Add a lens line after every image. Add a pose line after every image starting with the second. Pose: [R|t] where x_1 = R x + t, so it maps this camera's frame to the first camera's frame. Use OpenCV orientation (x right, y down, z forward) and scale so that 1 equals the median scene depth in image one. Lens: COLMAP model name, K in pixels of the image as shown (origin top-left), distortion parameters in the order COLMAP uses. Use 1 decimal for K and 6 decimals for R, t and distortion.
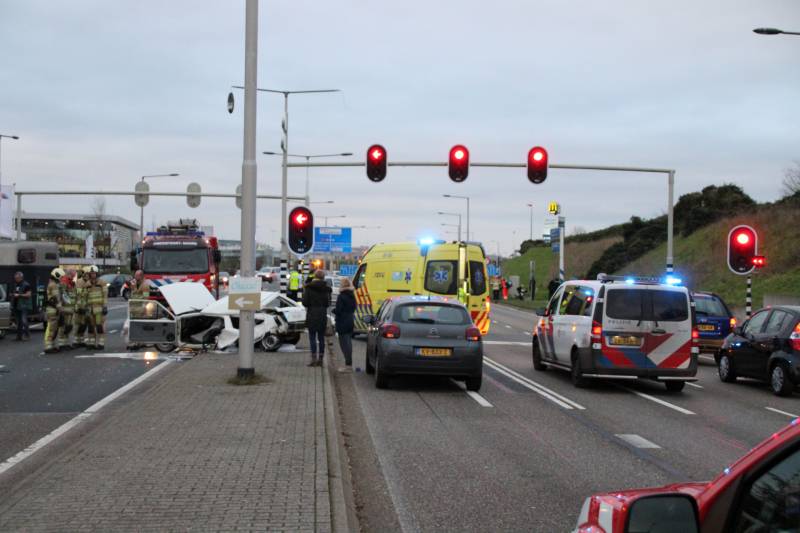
lens RADIAL K [[1111.9, 0, 383.9], [0, 1111.9, 284.7], [0, 0, 1]] dist [0.037846, 0.094760]
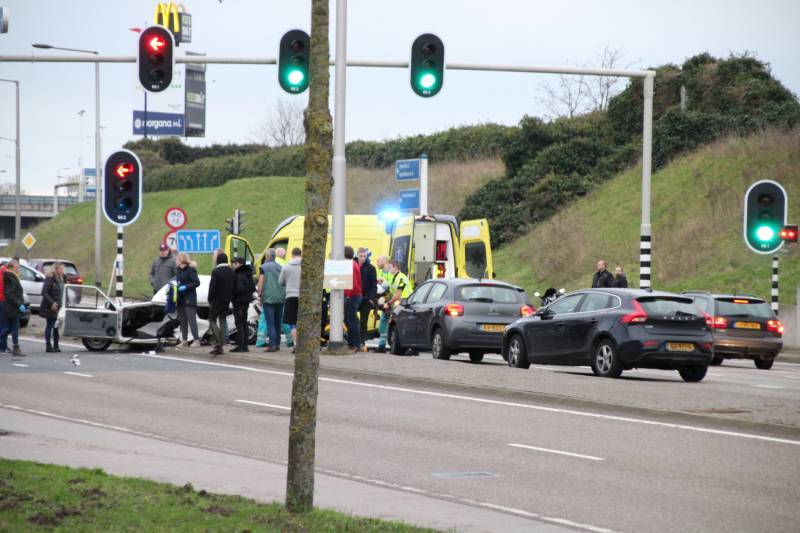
lens RADIAL K [[4303.2, 0, 397.5], [0, 4303.2, 267.9], [0, 0, 1]] dist [1.607584, 19.016717]
pose [[0.974894, -0.001231, 0.222666, -0.489217], [0.001950, 0.999994, -0.003010, 0.006663], [-0.222661, 0.003369, 0.974890, -1.539041]]
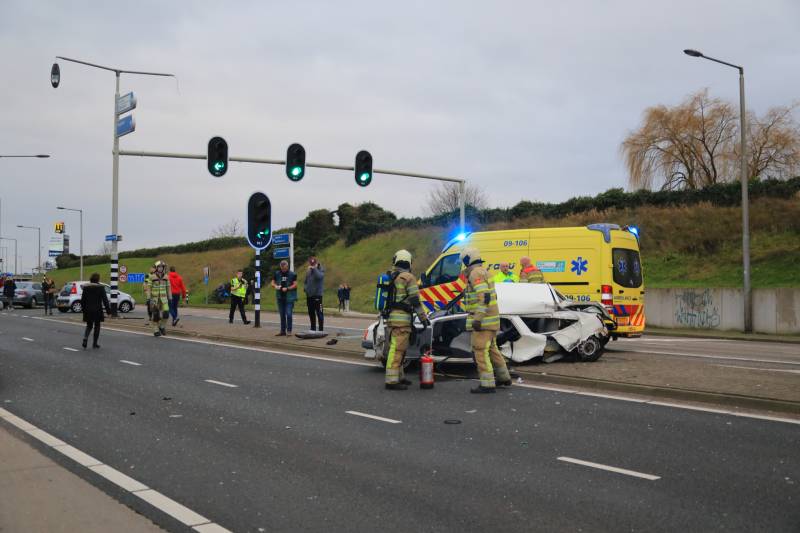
lens RADIAL K [[890.6, 0, 402.3], [0, 890.6, 265.8], [0, 0, 1]] dist [-0.011394, -0.002111]
pose [[0.848217, -0.001502, 0.529647, -0.346670], [0.017622, 0.999522, -0.025387, 0.005573], [-0.529356, 0.030867, 0.847838, 0.365577]]
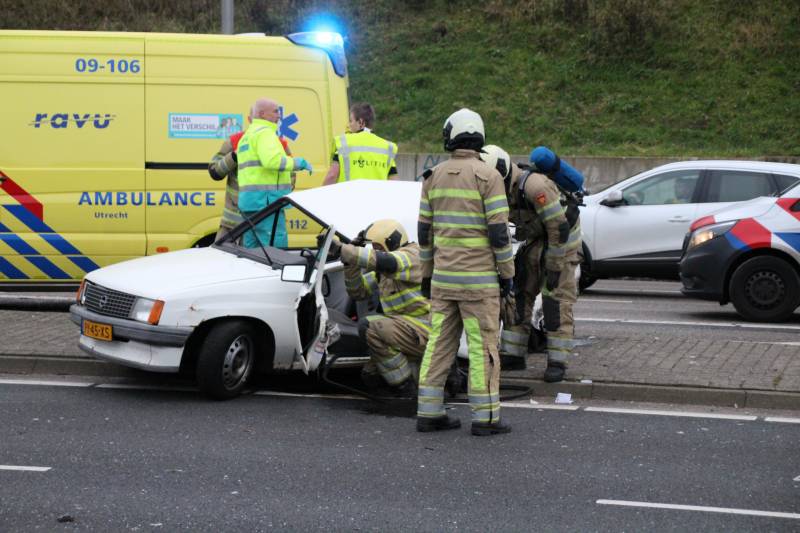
lens RADIAL K [[2199.9, 0, 380.2], [0, 2199.9, 292.3], [0, 0, 1]] dist [0.530768, 0.872970]
pose [[0.305281, -0.084270, 0.948526, -0.523283], [-0.000947, 0.996049, 0.088797, -0.013949], [-0.952262, -0.028006, 0.303995, 0.550830]]
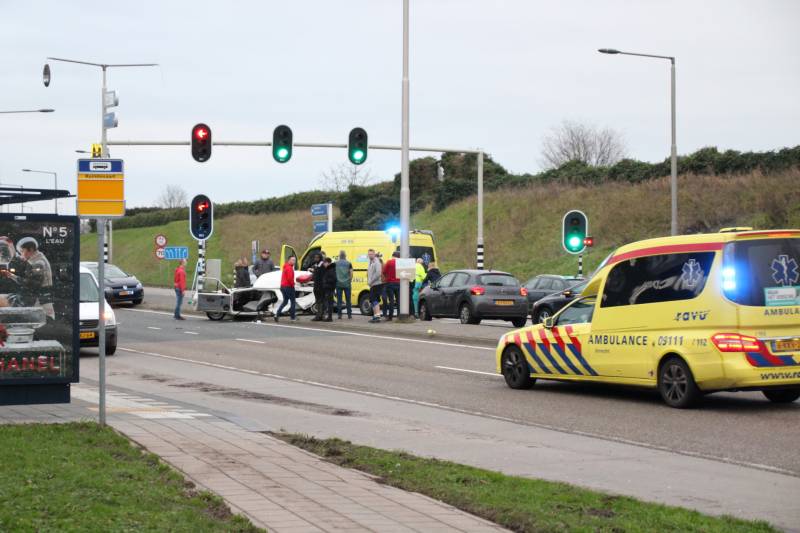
lens RADIAL K [[1888.4, 0, 387.9], [0, 1888.4, 267.4], [0, 0, 1]] dist [0.397040, 0.674442]
pose [[0.944357, -0.013454, 0.328648, -0.506146], [0.014777, 0.999890, -0.001527, 0.004810], [-0.328591, 0.006299, 0.944451, -0.774626]]
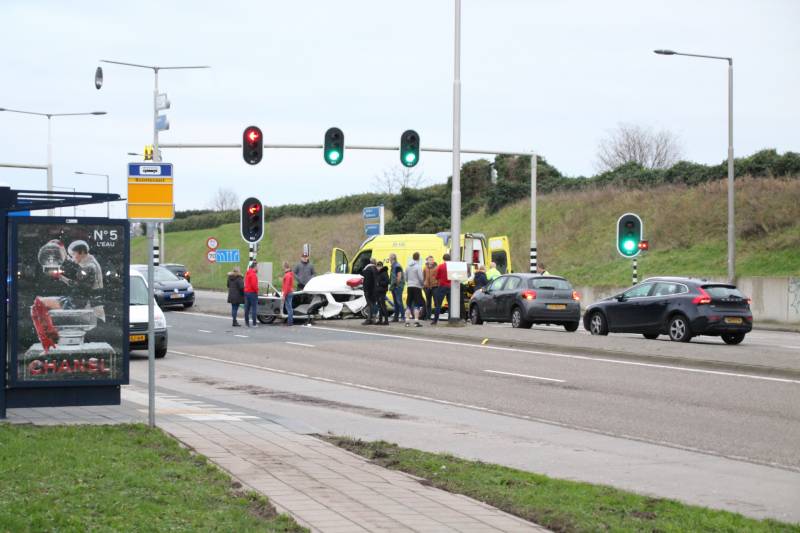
lens RADIAL K [[1912.1, 0, 397.4], [0, 1912.1, 268.6], [0, 0, 1]] dist [0.435787, 0.227141]
pose [[0.951731, -0.011416, 0.306722, -0.507260], [0.012961, 0.999911, -0.003003, 0.004842], [-0.306661, 0.006833, 0.951794, -0.784060]]
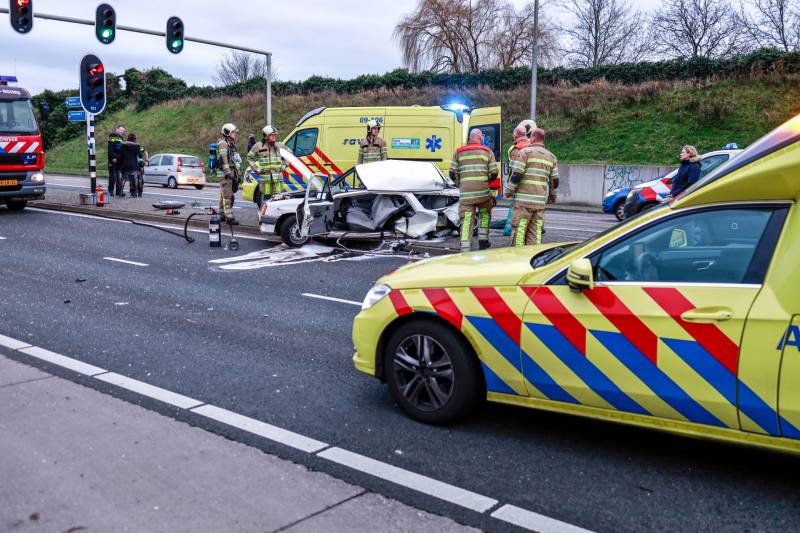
lens RADIAL K [[791.4, 0, 398.2], [0, 791.4, 263.4], [0, 0, 1]] dist [0.020750, 0.000976]
pose [[0.667619, -0.098714, 0.737930, -0.375285], [-0.005858, 0.990444, 0.137794, 0.000328], [-0.744480, -0.096317, 0.660660, 0.430318]]
